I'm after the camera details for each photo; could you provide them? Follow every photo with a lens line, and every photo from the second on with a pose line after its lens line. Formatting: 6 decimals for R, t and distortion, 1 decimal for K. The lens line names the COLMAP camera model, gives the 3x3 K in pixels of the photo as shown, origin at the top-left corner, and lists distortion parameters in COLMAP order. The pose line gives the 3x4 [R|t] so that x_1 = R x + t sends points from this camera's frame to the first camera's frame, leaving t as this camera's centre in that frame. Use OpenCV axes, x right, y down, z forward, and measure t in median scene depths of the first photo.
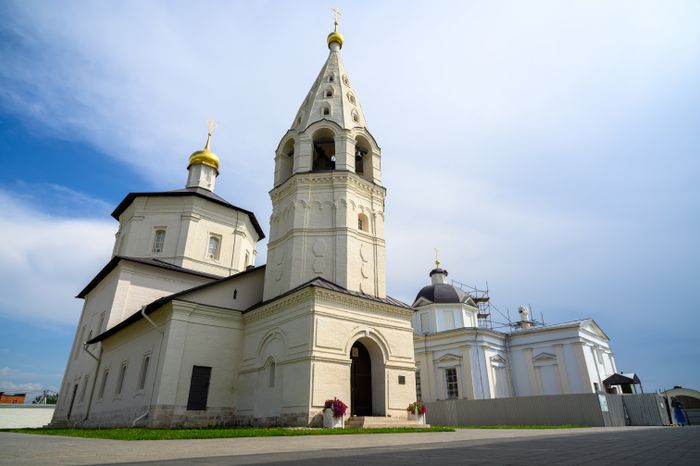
lens RADIAL K [[413.1, 0, 352.8], [0, 413.1, 234.2], [0, 0, 1]] dist [-0.001170, 0.006392]
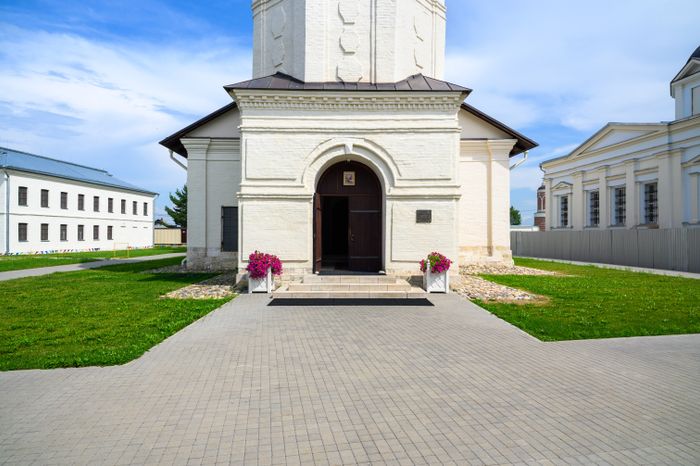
lens RADIAL K [[413.1, 0, 349.9], [0, 413.1, 232.0], [0, 0, 1]] dist [-0.001170, 0.006392]
pose [[0.776630, 0.001091, -0.629956, 0.376127], [0.259900, 0.910370, 0.321991, 0.138804], [0.573844, -0.413794, 0.706737, 0.459718]]
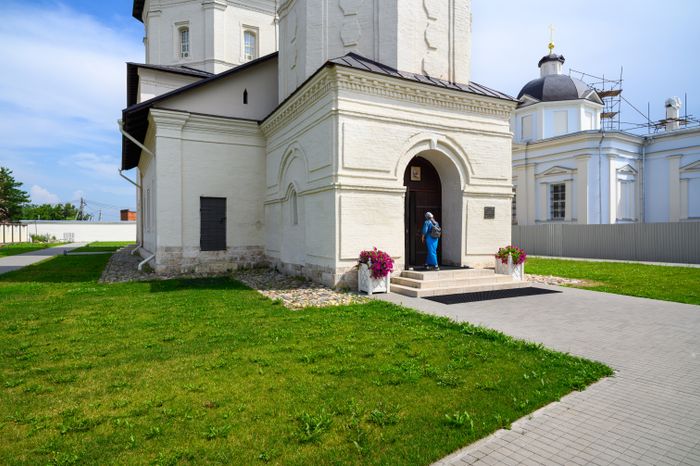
lens RADIAL K [[413.1, 0, 351.3], [0, 413.1, 231.4], [0, 0, 1]] dist [-0.001170, 0.006392]
pose [[0.975743, 0.001622, -0.218913, 0.044476], [0.090945, 0.906597, 0.412081, 0.083338], [0.199134, -0.421995, 0.884458, 0.335616]]
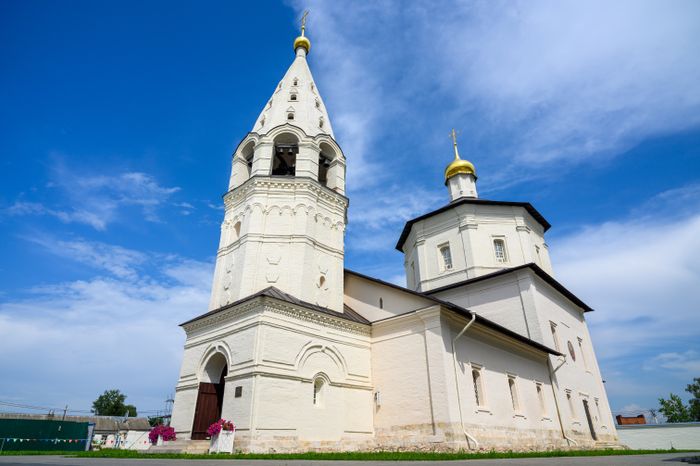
lens RADIAL K [[413.1, 0, 349.7], [0, 413.1, 229.4], [0, 0, 1]] dist [-0.001170, 0.006392]
pose [[0.104784, -0.466522, -0.878281, 0.904429], [0.421640, 0.820680, -0.385621, 0.450341], [0.900689, -0.329912, 0.282698, 0.975785]]
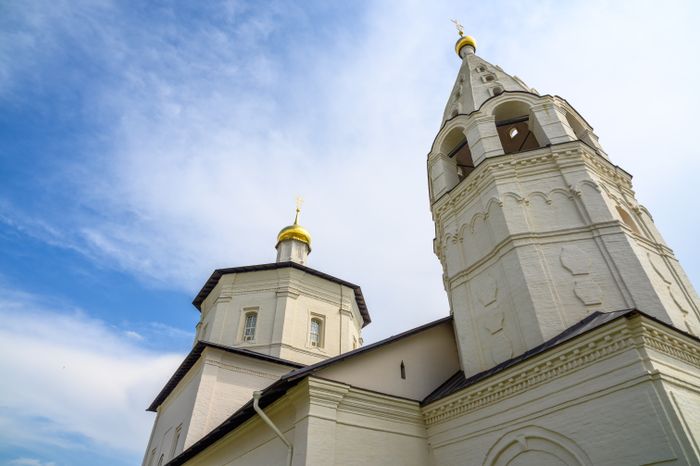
lens RADIAL K [[413.1, 0, 348.5], [0, 413.1, 234.1], [0, 0, 1]] dist [-0.001170, 0.006392]
pose [[0.984944, -0.098285, -0.142217, -0.269249], [0.057395, 0.961911, -0.267271, 0.117301], [0.163068, 0.255085, 0.953069, 0.417006]]
